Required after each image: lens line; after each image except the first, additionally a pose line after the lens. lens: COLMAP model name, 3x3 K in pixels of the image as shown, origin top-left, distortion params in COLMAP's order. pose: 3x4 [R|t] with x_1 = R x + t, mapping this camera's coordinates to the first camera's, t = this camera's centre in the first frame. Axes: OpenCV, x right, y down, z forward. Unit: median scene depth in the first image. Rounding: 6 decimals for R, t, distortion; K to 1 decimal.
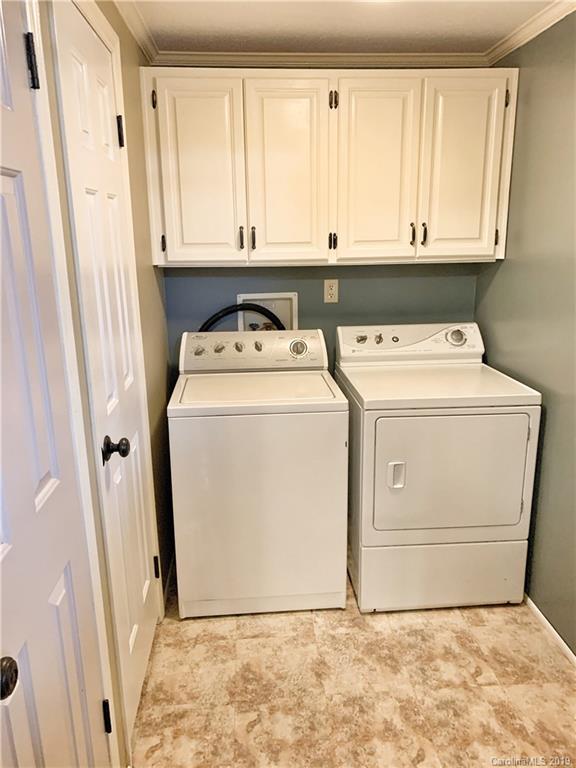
lens RADIAL K [[588.1, 0, 287.1], [0, 588.1, 387.3], [0, 0, 1]] dist [0.026882, -0.031251]
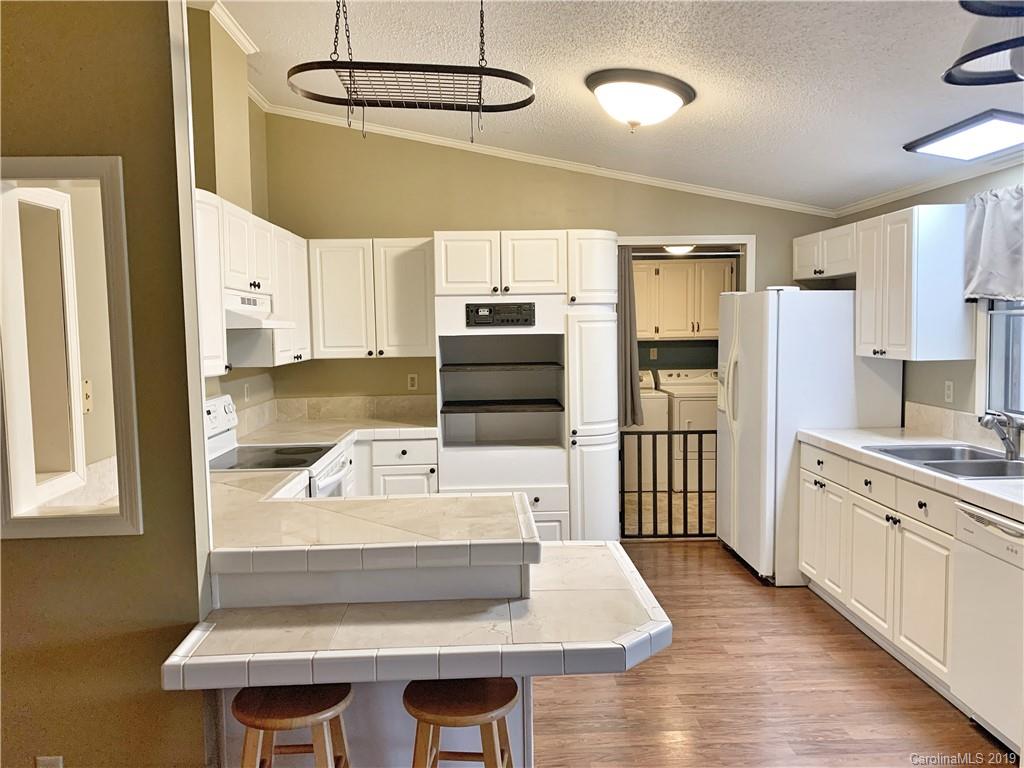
lens RADIAL K [[784.2, 0, 513.1], [0, 784.2, 380.8], [0, 0, 1]] dist [0.026882, -0.031251]
pose [[0.999026, 0.005607, -0.043779, -0.310046], [-0.013095, 0.984887, -0.172702, 0.428438], [0.042149, 0.173107, 0.984001, -1.773299]]
